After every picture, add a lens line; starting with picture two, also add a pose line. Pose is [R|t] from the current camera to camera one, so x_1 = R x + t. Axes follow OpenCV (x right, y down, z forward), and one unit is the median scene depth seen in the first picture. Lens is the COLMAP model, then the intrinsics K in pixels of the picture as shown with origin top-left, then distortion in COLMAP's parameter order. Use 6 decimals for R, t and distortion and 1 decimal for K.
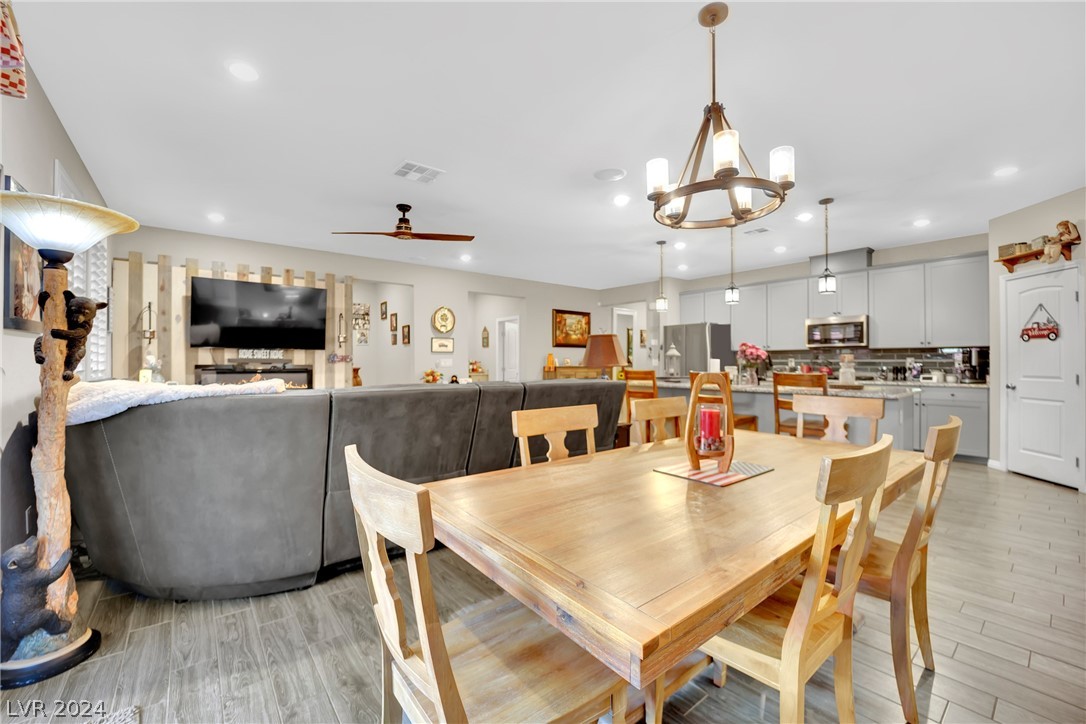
lens RADIAL K [[436.1, 0, 540.4], [0, 436.1, 359.0], [0, 0, 1]] dist [-0.042118, 0.007720]
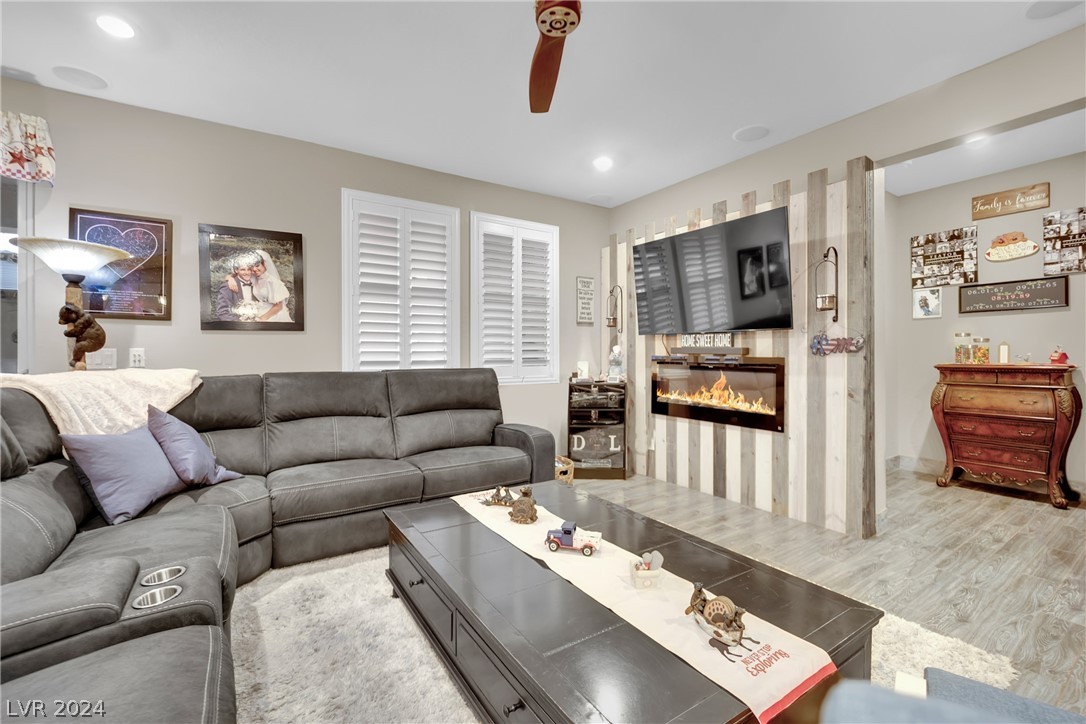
lens RADIAL K [[465.7, 0, 542.8], [0, 465.7, 359.5], [0, 0, 1]] dist [-0.026847, 0.000128]
pose [[-0.086250, 0.012622, -0.996194, 0.071890], [0.006819, 0.999904, 0.012079, 0.007239], [0.996250, -0.005751, -0.086328, 0.871817]]
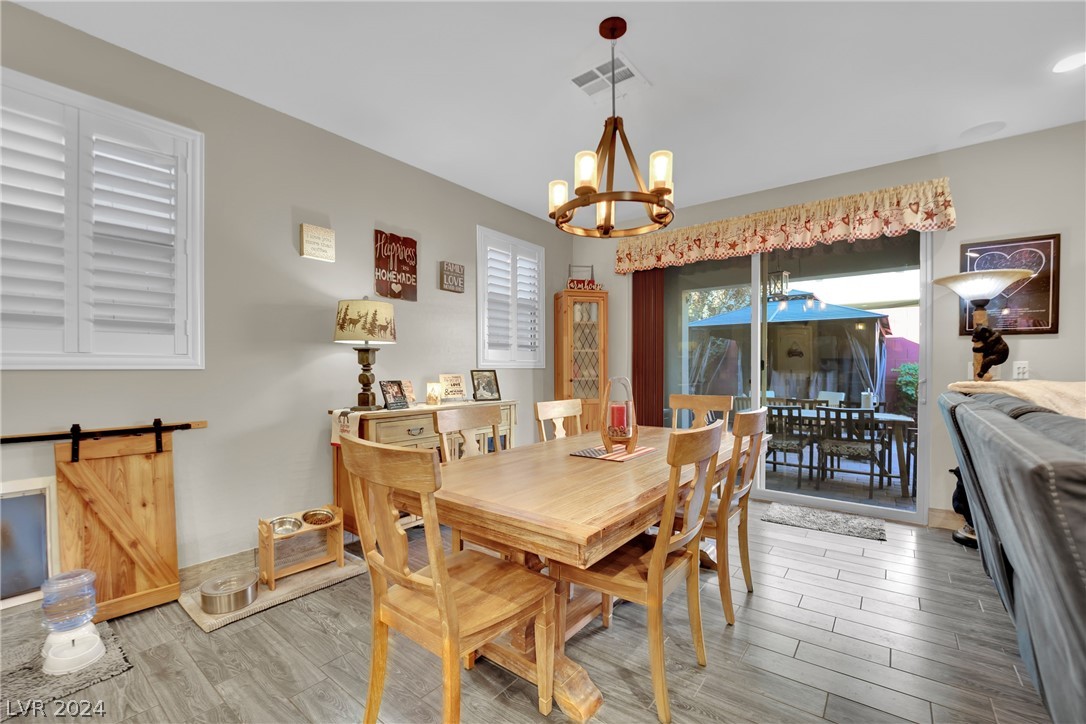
lens RADIAL K [[452.1, 0, 539.8], [0, 452.1, 376.3], [0, 0, 1]] dist [-0.021561, -0.000612]
pose [[-0.973451, 0.008778, -0.228727, 0.309124], [0.005551, 0.999876, 0.014748, 0.004572], [0.228828, 0.013087, -0.973379, 0.746482]]
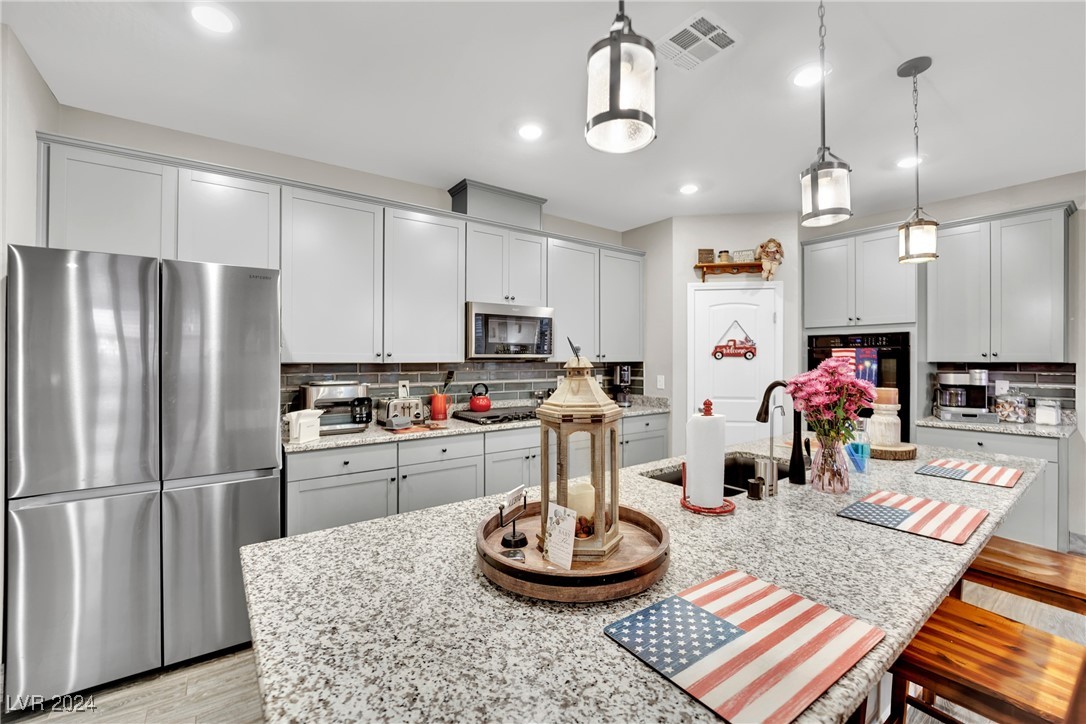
lens RADIAL K [[452.6, 0, 546.1], [0, 452.6, 364.0], [0, 0, 1]] dist [-0.016368, 0.000044]
pose [[0.038135, -0.010815, 0.999214, 0.127549], [-0.005312, 0.999925, 0.011025, -0.034780], [-0.999258, -0.005729, 0.038074, 1.126910]]
